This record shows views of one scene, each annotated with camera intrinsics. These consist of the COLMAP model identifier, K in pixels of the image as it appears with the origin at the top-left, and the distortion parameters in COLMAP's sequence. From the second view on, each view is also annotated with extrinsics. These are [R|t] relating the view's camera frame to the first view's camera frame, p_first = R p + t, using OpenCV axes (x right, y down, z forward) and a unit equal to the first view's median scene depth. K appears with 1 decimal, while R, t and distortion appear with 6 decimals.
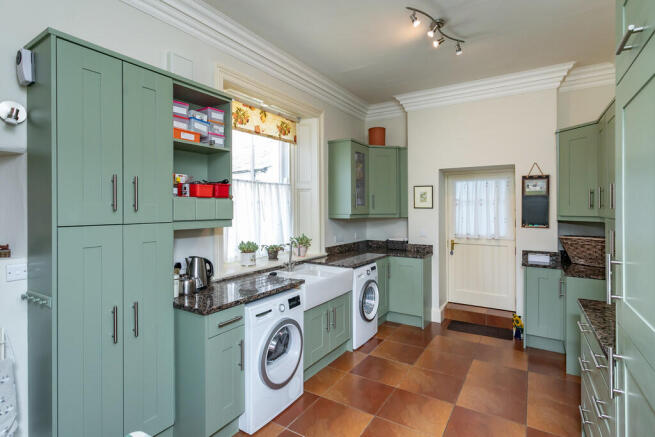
lens RADIAL K [[318.9, 0, 330.3], [0, 318.9, 212.0], [0, 0, 1]] dist [0.002717, 0.000219]
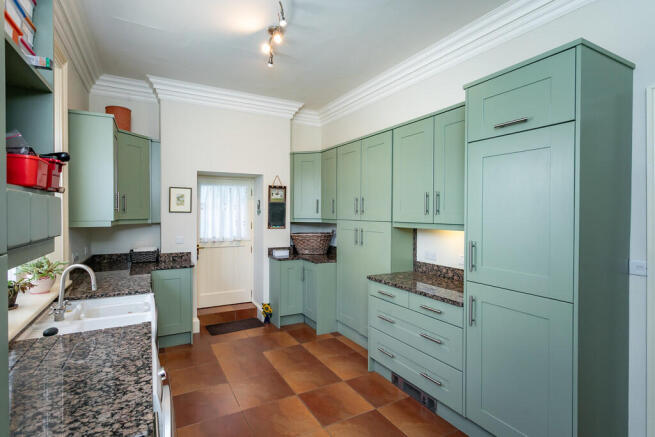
lens RADIAL K [[305.6, 0, 328.5], [0, 305.6, 218.2], [0, 0, 1]] dist [-0.002338, 0.000458]
pose [[0.528672, -0.014230, 0.848707, -0.241160], [0.005824, 0.999897, 0.013137, -0.004347], [-0.848806, -0.002002, 0.528700, 0.207186]]
